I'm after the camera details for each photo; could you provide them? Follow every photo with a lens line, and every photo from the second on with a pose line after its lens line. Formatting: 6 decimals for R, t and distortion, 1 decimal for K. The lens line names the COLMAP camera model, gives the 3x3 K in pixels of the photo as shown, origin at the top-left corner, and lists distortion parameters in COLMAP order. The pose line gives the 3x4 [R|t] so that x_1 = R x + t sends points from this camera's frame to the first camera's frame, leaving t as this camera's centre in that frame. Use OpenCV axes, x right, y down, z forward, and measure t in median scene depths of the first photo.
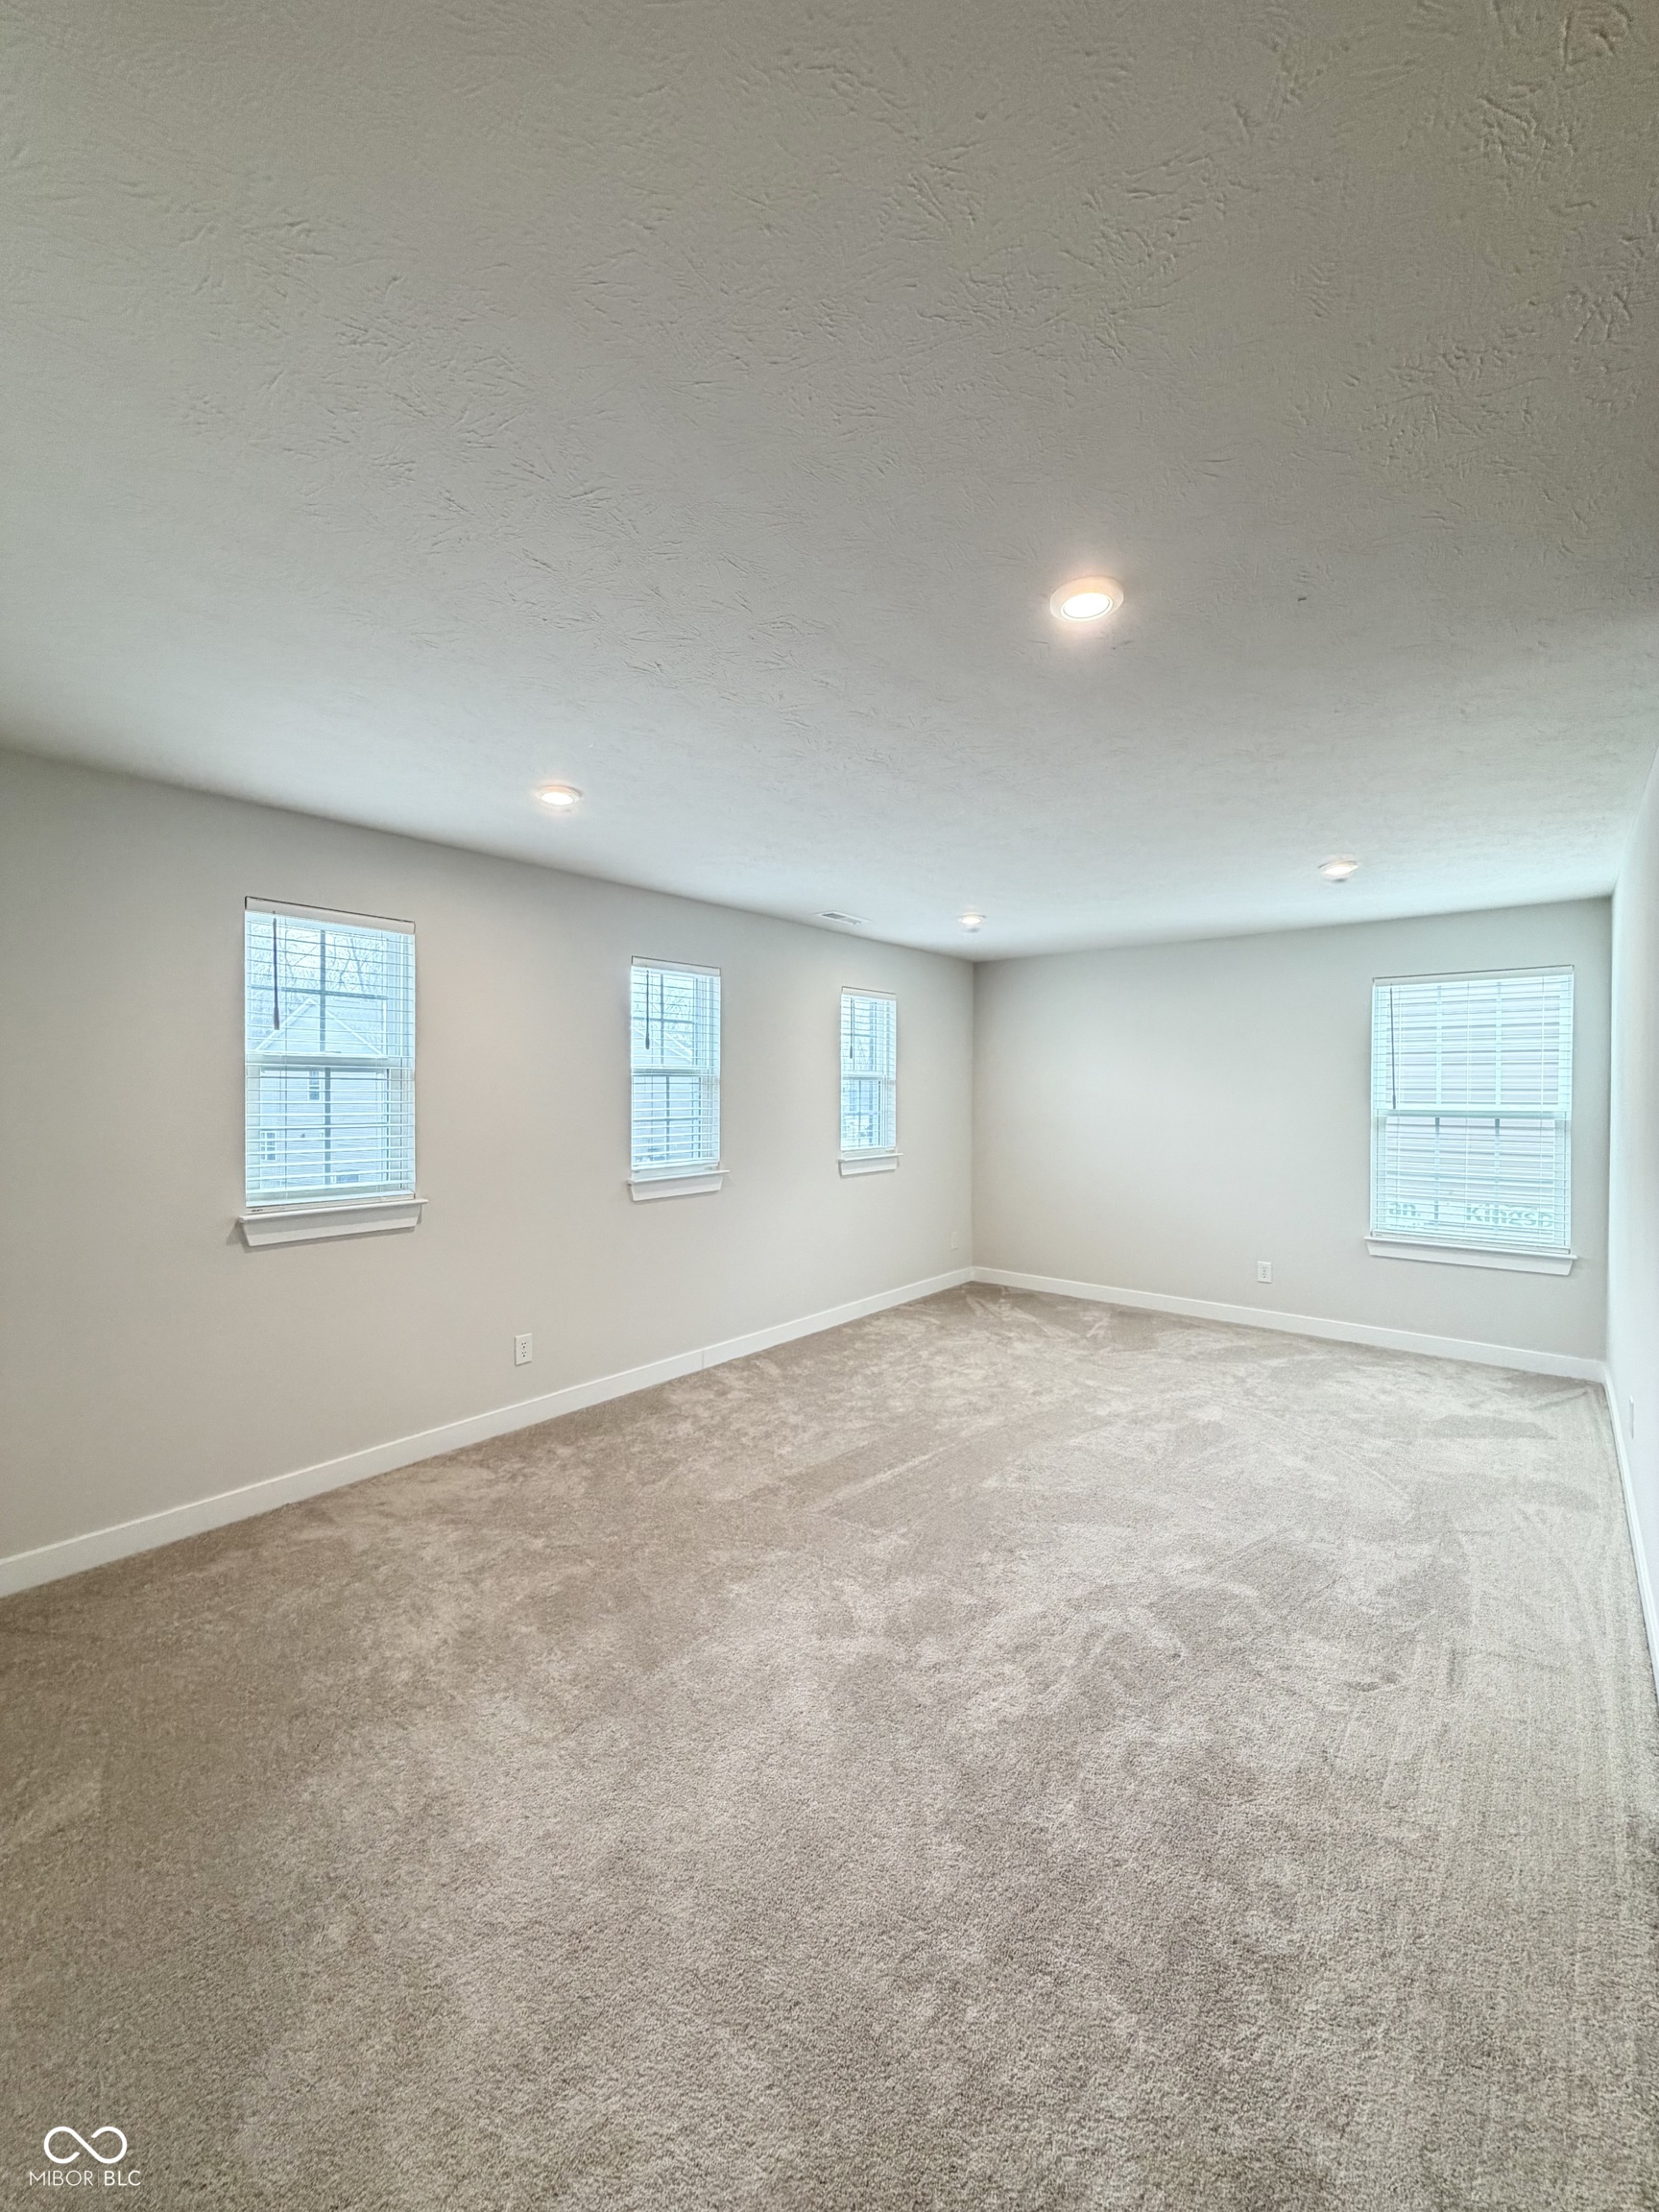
lens RADIAL K [[882.2, 0, 830.5], [0, 882.2, 1097.9], [0, 0, 1]] dist [0.001249, 0.000064]
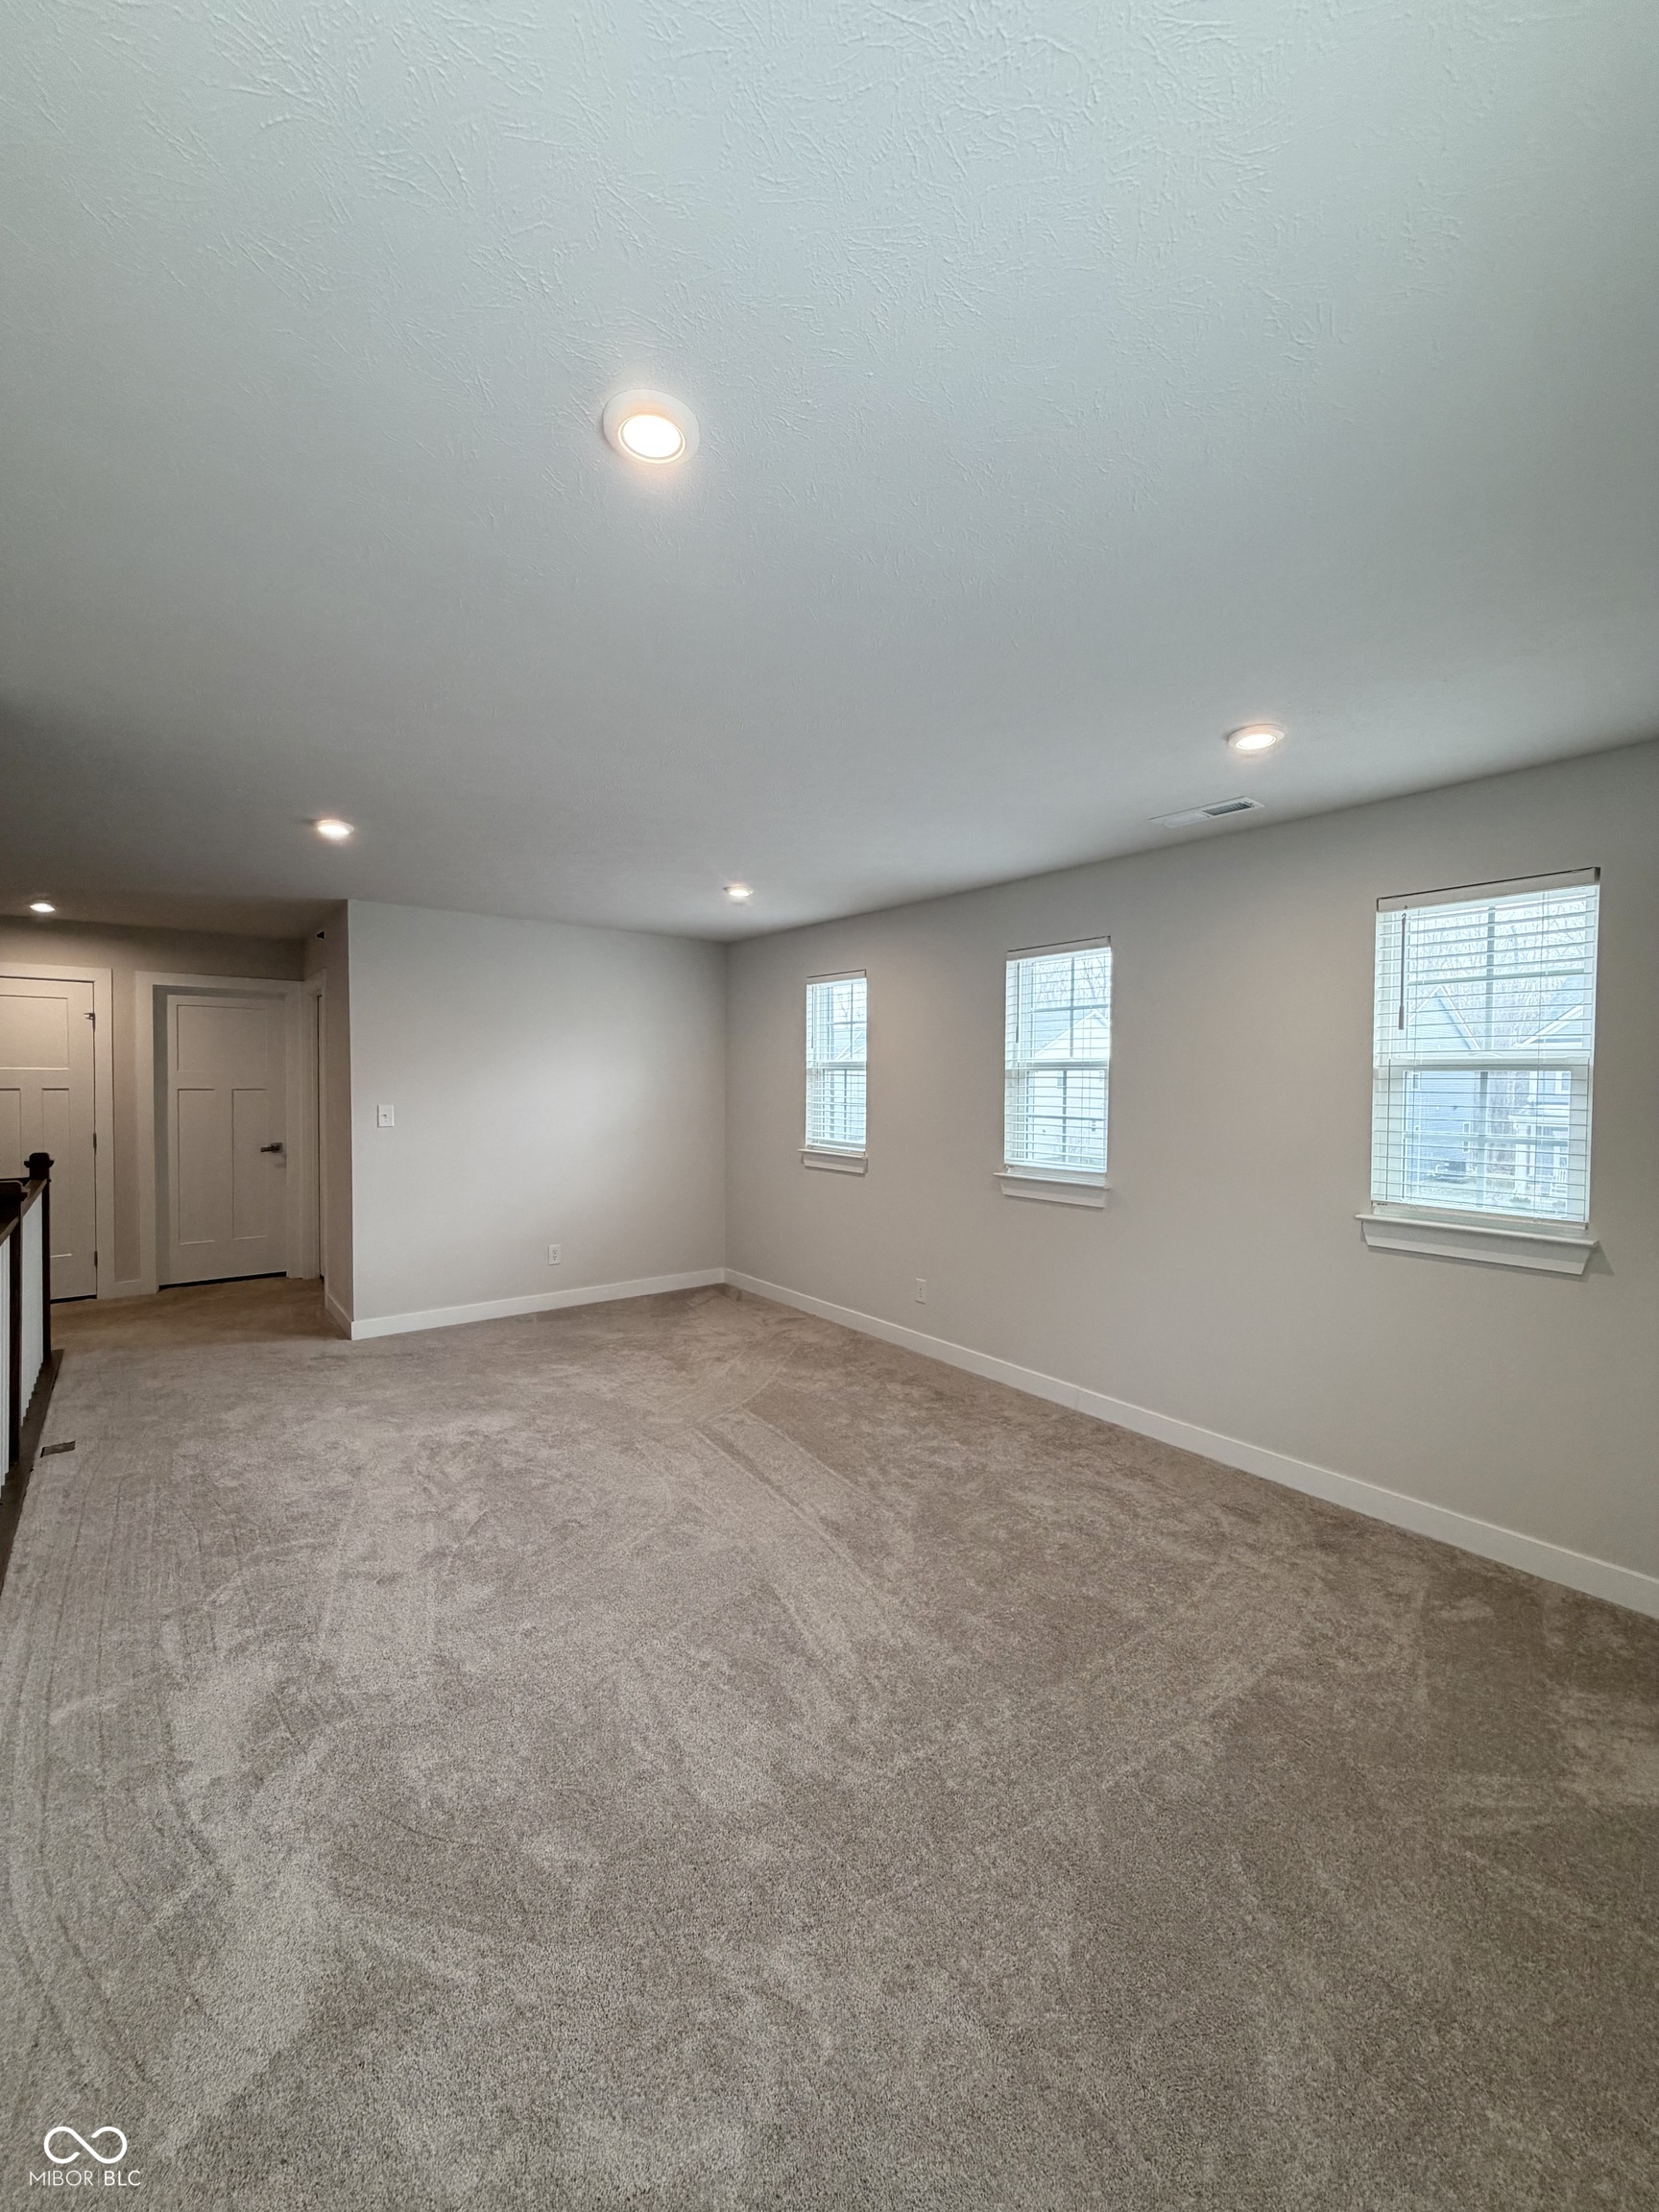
lens RADIAL K [[882.2, 0, 830.5], [0, 882.2, 1097.9], [0, 0, 1]] dist [0.001249, 0.000064]
pose [[-0.211408, 0.015357, -0.977277, 0.757959], [-0.018853, 0.999626, 0.019786, -0.008969], [0.977216, 0.022607, -0.211040, 0.951478]]
